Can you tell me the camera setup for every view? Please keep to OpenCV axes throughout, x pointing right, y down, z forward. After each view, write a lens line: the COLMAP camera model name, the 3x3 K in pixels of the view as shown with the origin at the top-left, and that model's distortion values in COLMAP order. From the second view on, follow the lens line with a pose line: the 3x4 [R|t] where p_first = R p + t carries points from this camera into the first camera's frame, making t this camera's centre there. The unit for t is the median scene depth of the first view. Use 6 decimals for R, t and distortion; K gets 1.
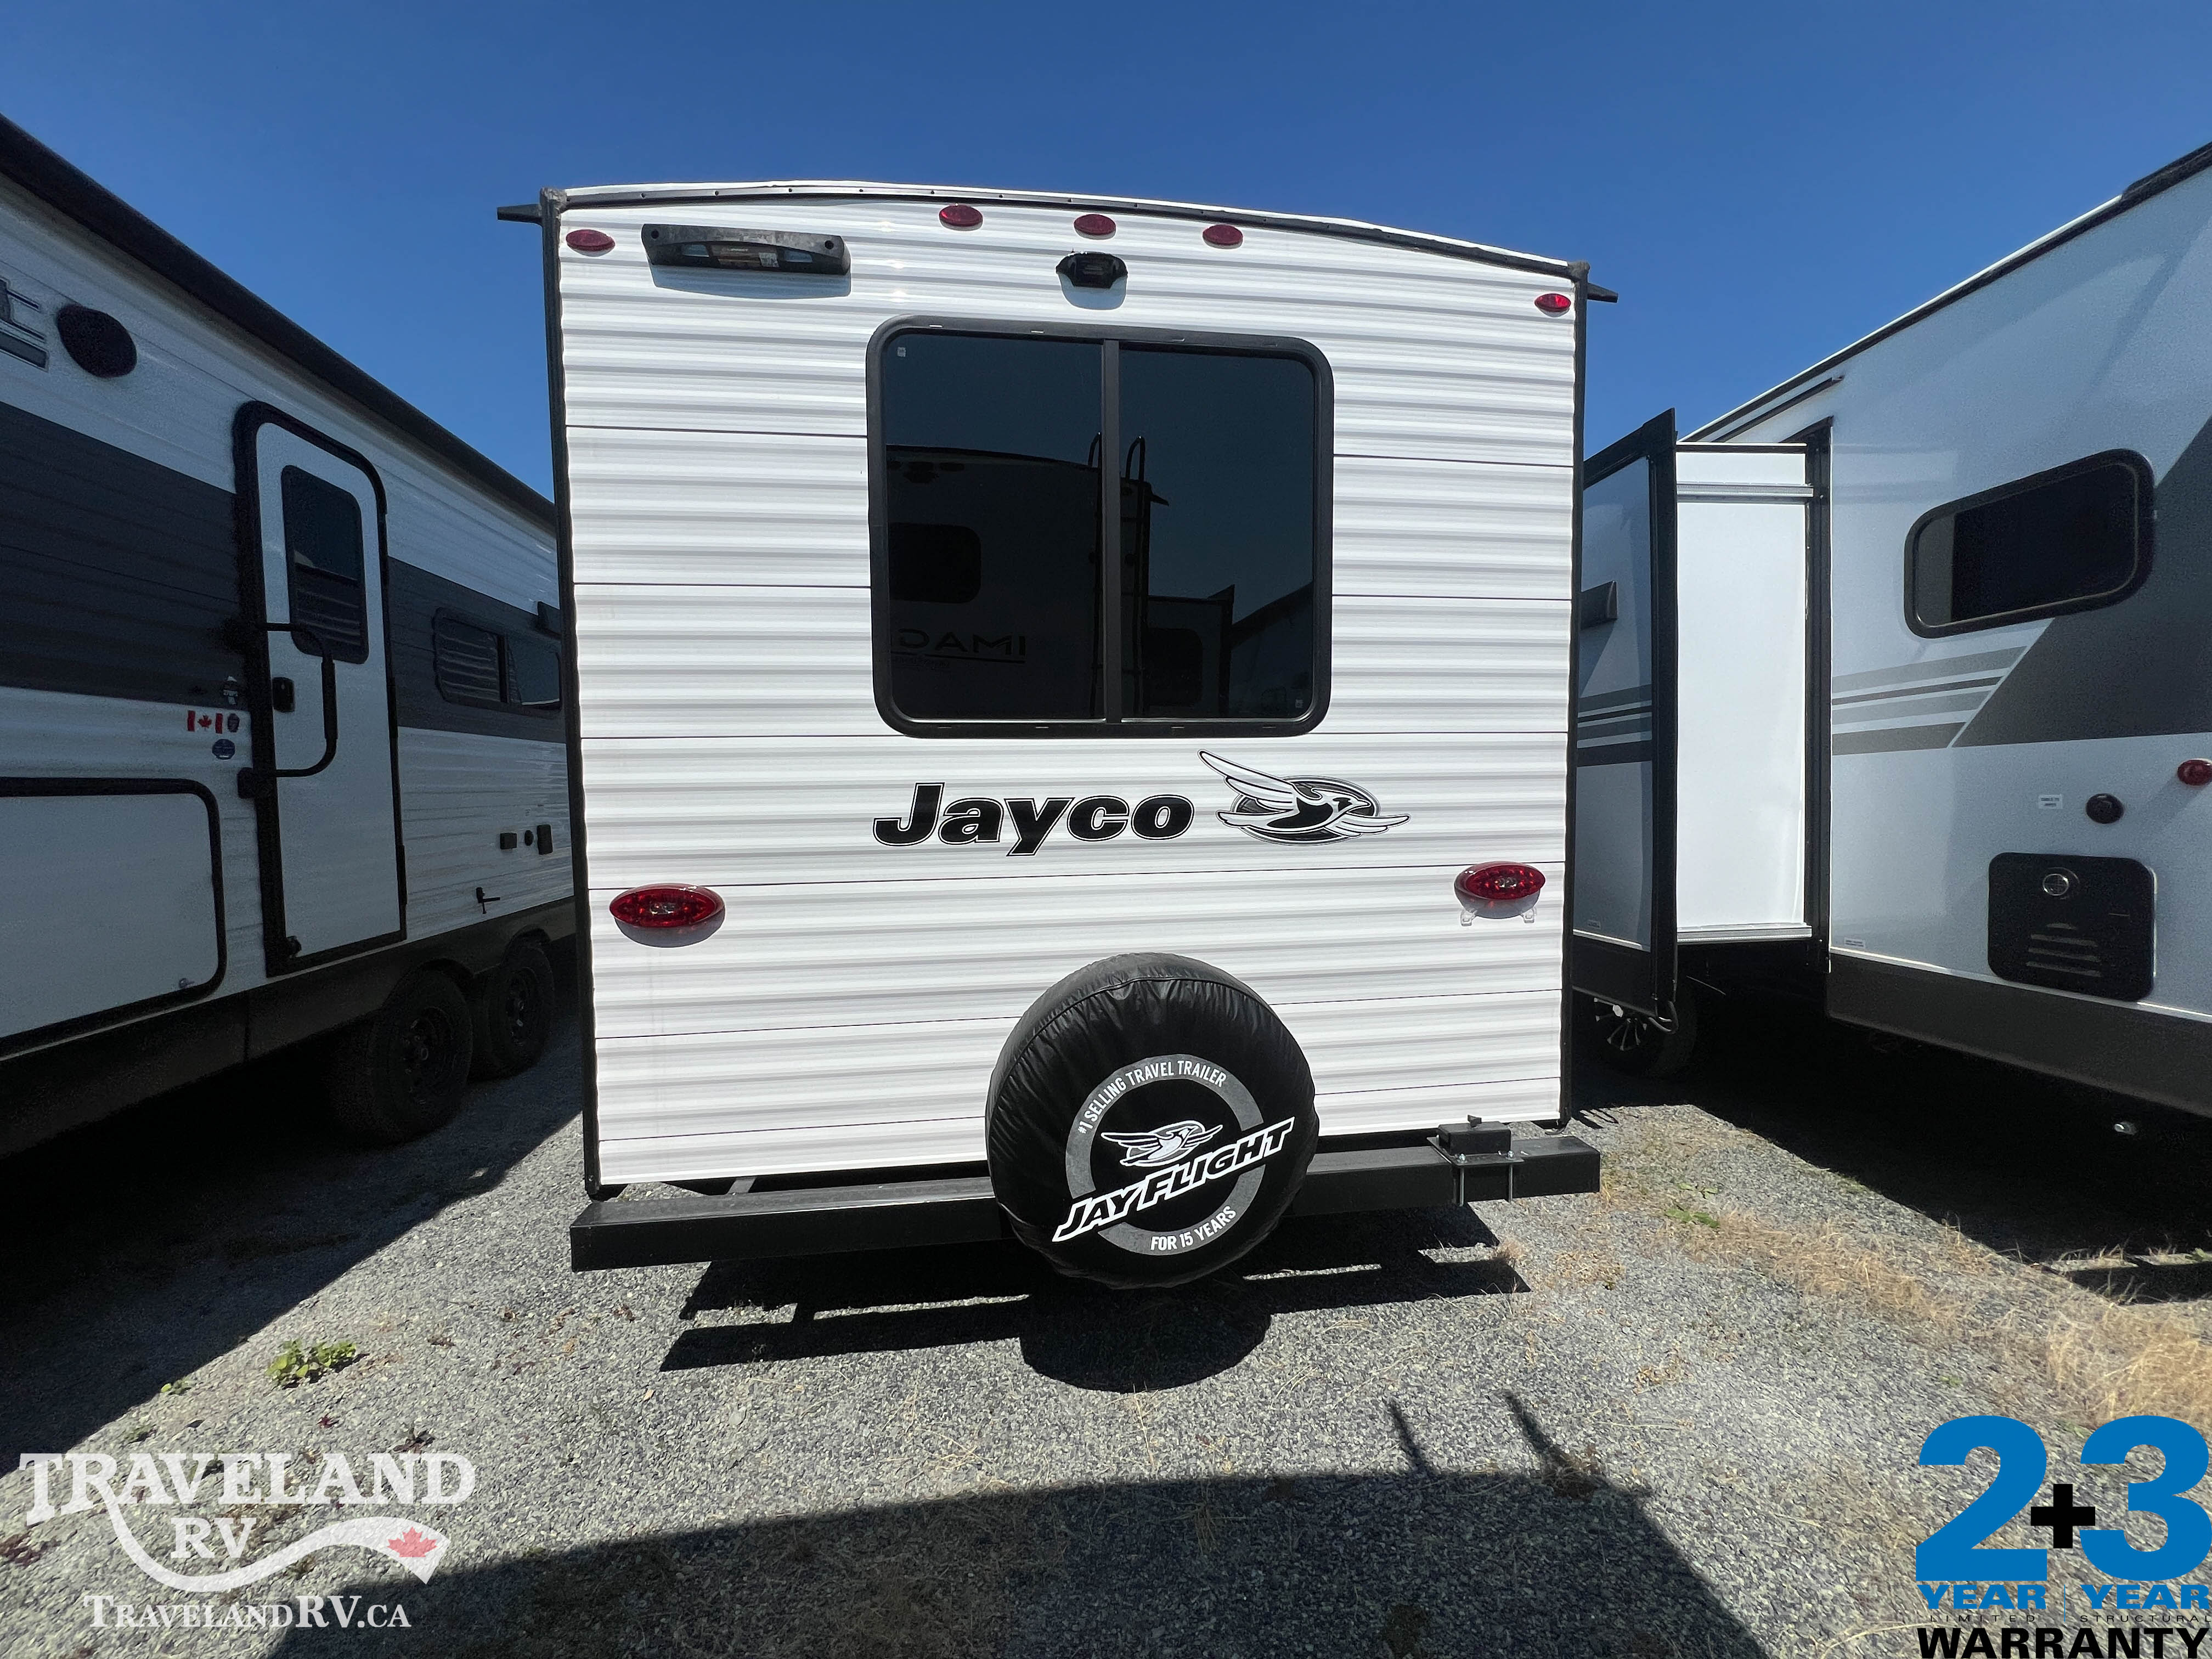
lens RADIAL K [[888.4, 0, 1100.9], [0, 888.4, 820.8], [0, 0, 1]] dist [-0.000702, 0.000361]
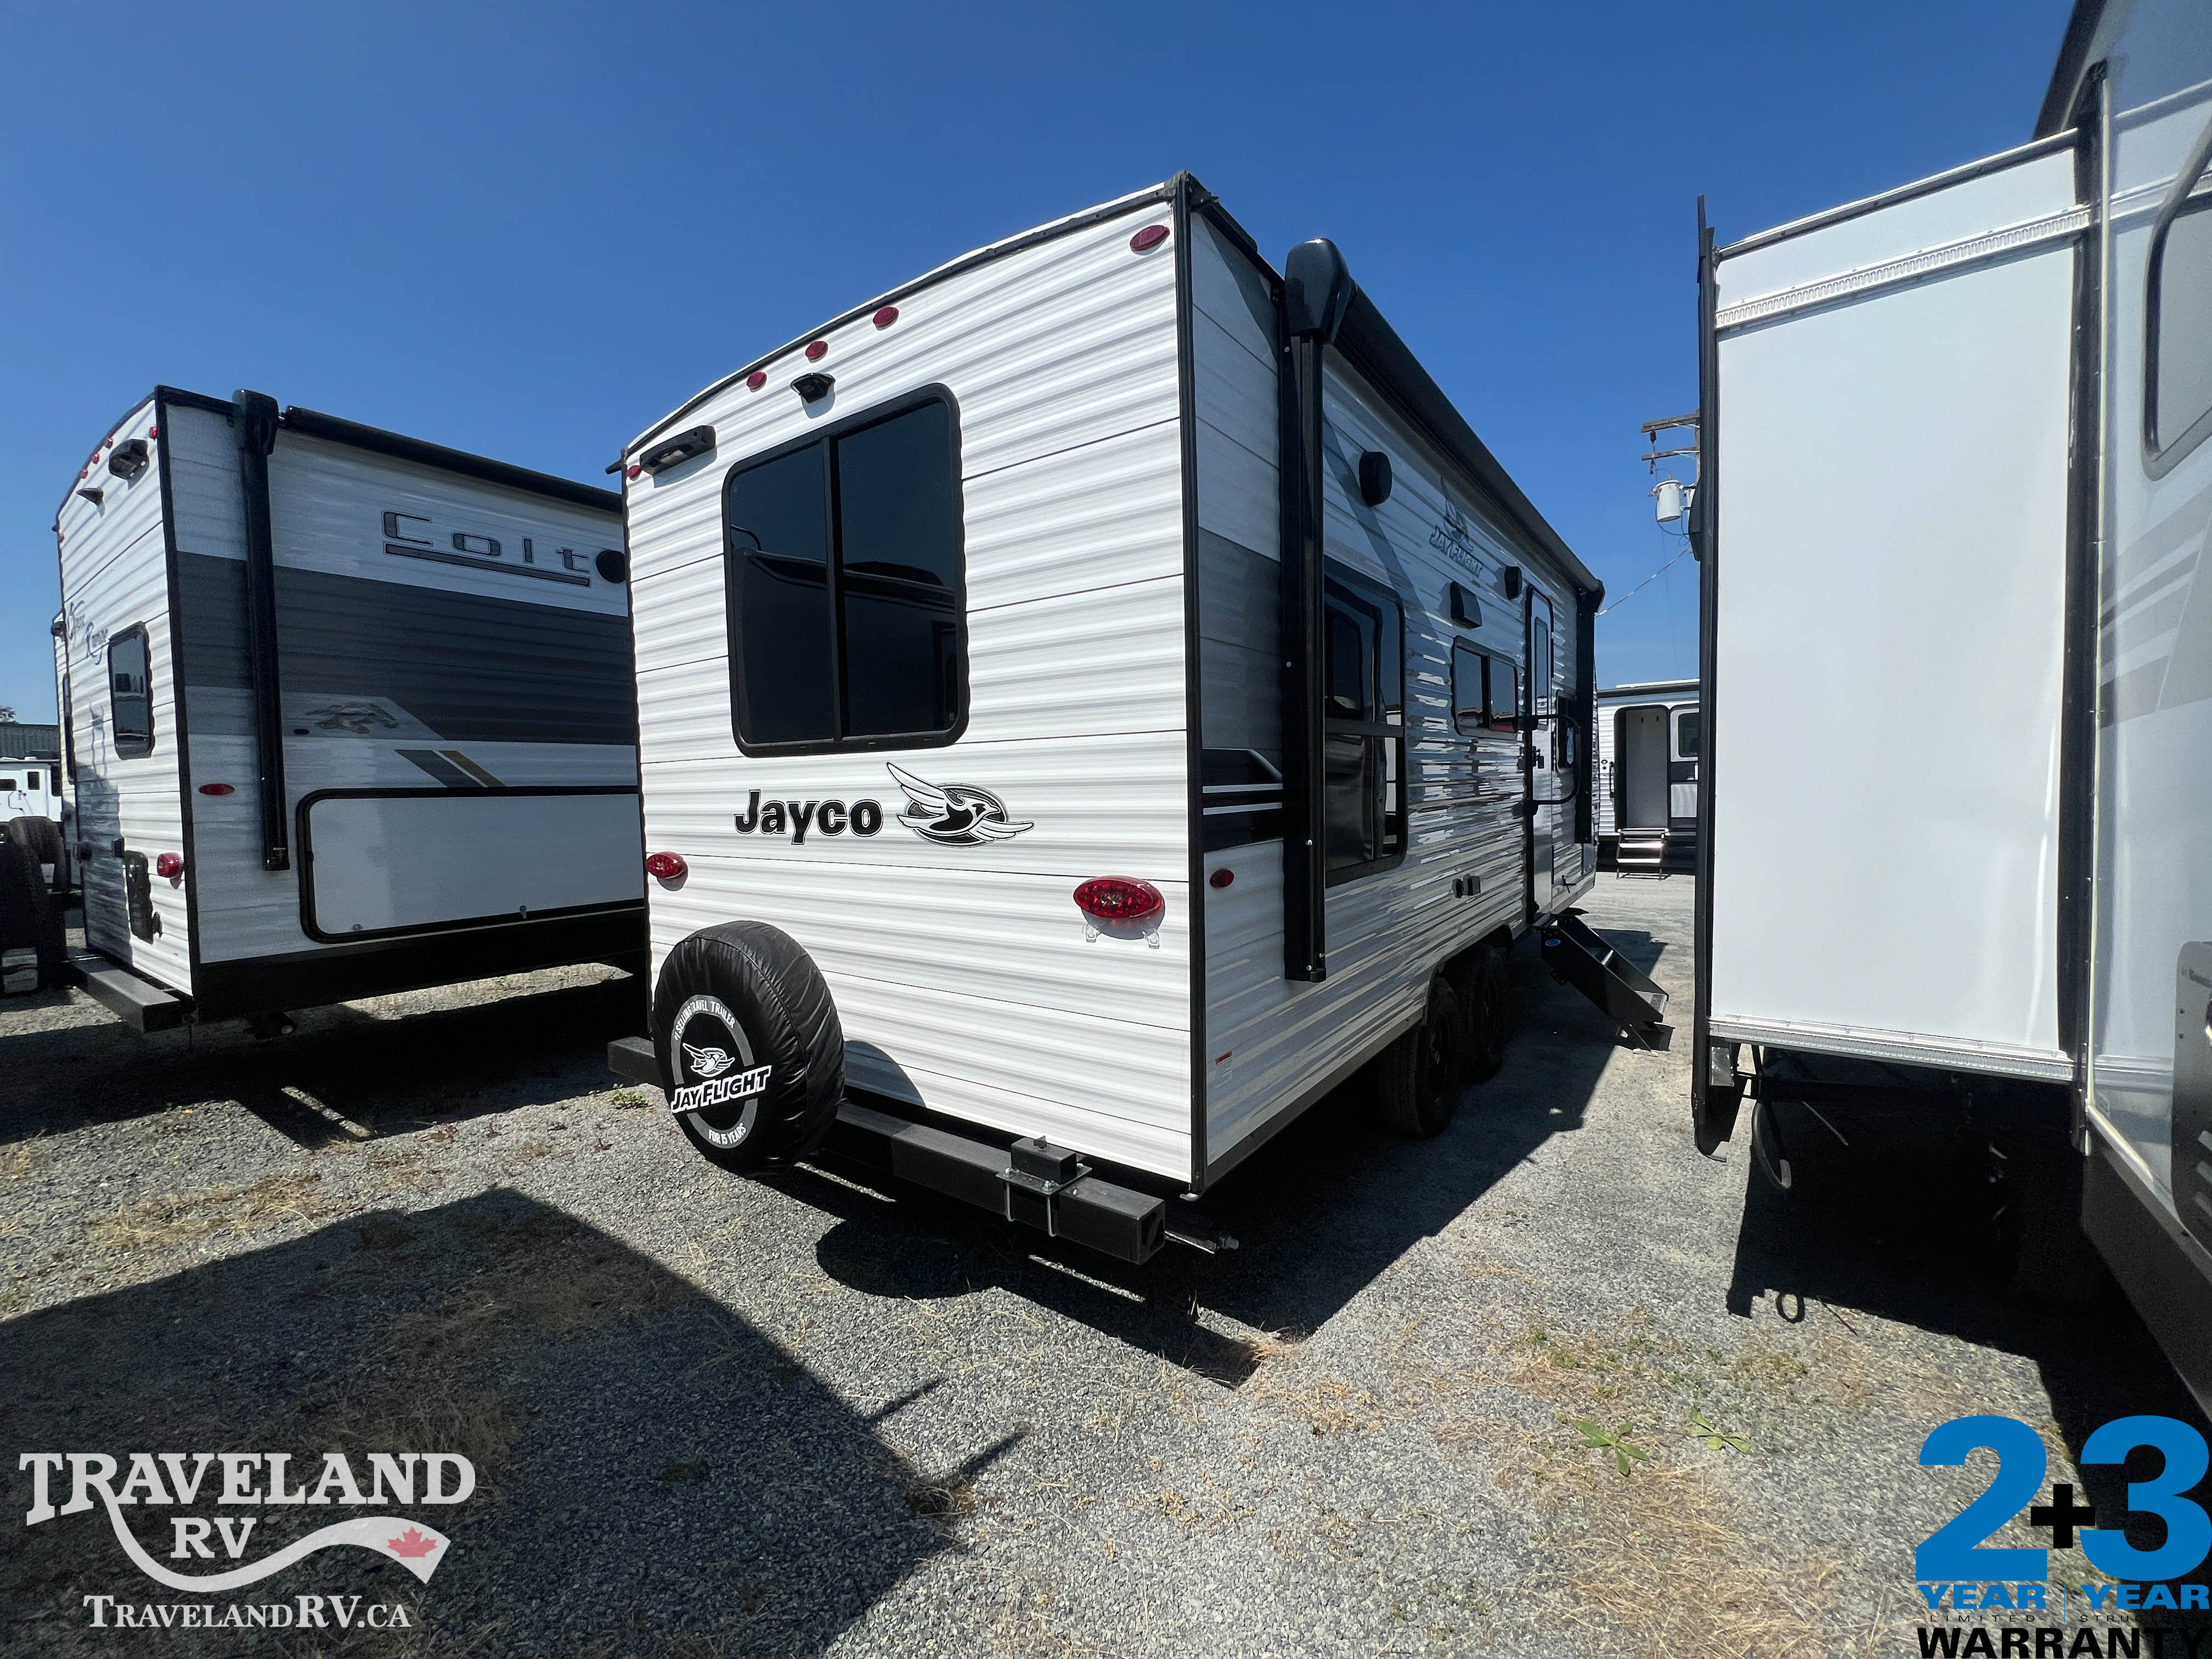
lens RADIAL K [[888.4, 0, 1105.8], [0, 888.4, 820.0], [0, 0, 1]] dist [-0.000702, 0.000361]
pose [[0.720715, 0.025730, -0.692754, 1.162940], [-0.020932, 0.999663, 0.015352, -0.027469], [0.692916, 0.003436, 0.721010, 0.366144]]
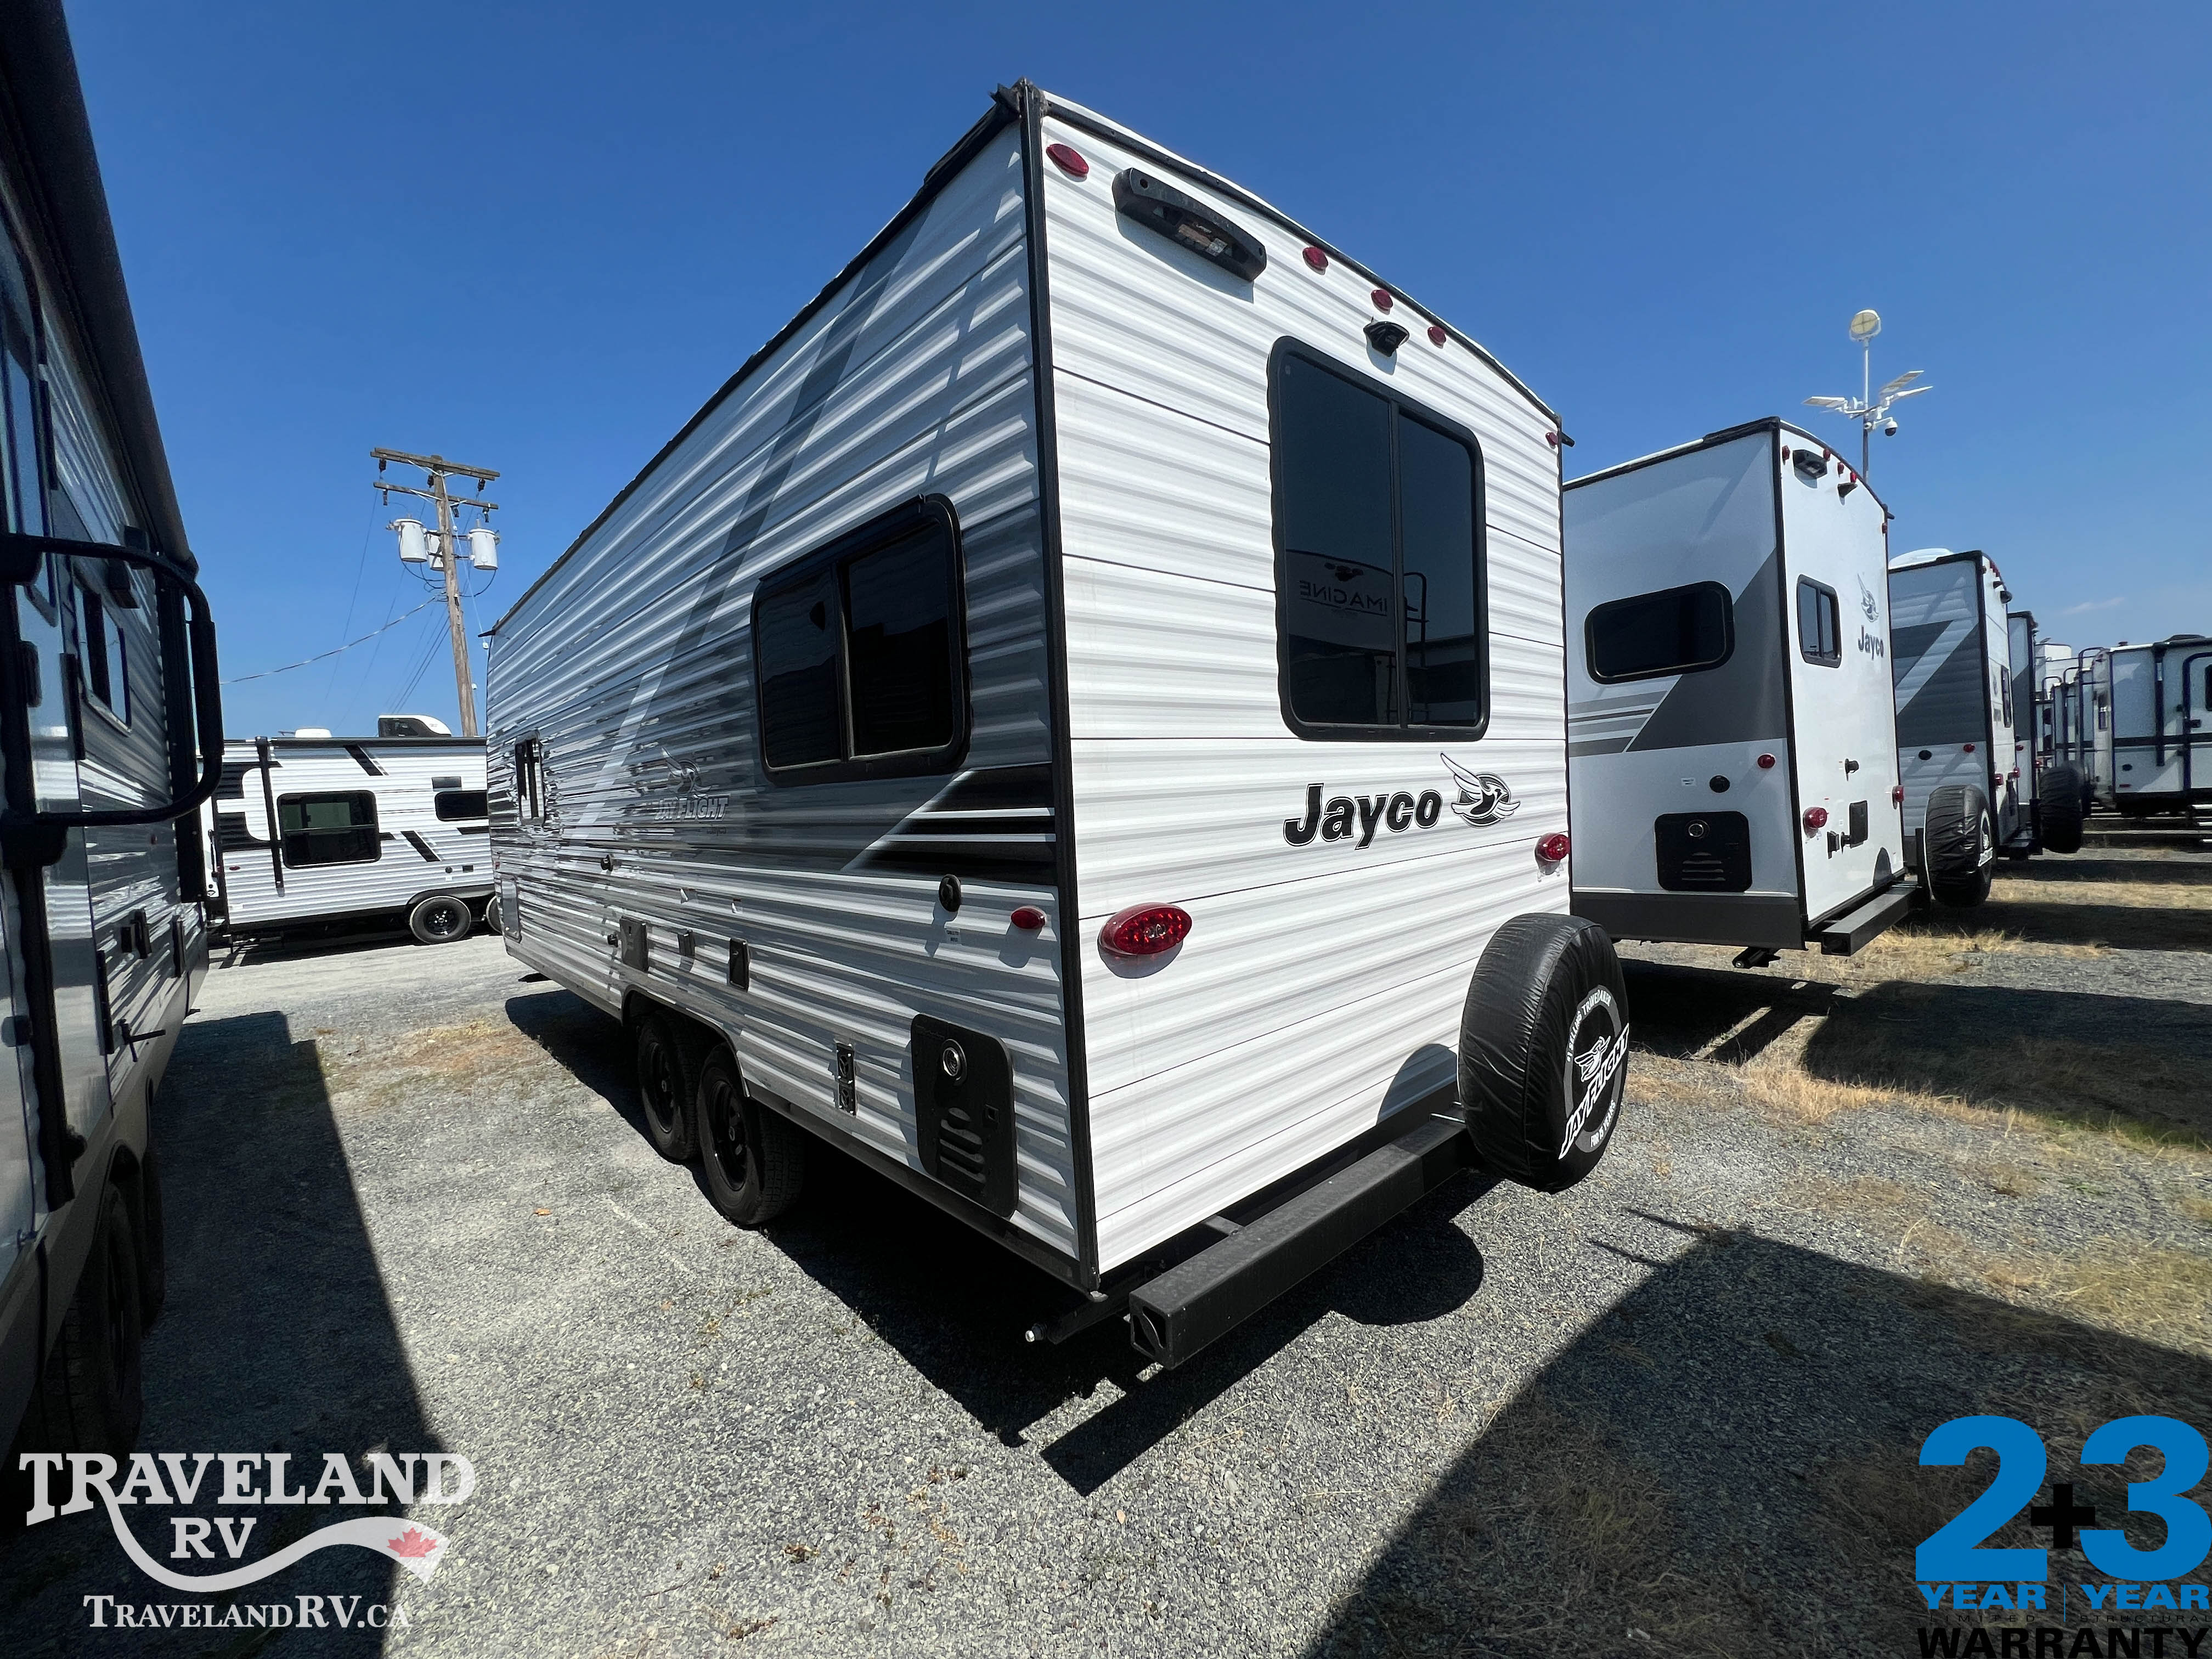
lens RADIAL K [[888.4, 0, 1112.8], [0, 888.4, 821.8], [0, 0, 1]] dist [-0.000702, 0.000361]
pose [[0.819663, -0.050937, 0.570577, -0.968718], [0.072032, 0.997298, -0.014446, -0.000198], [-0.568299, 0.052941, 0.821117, 0.277273]]
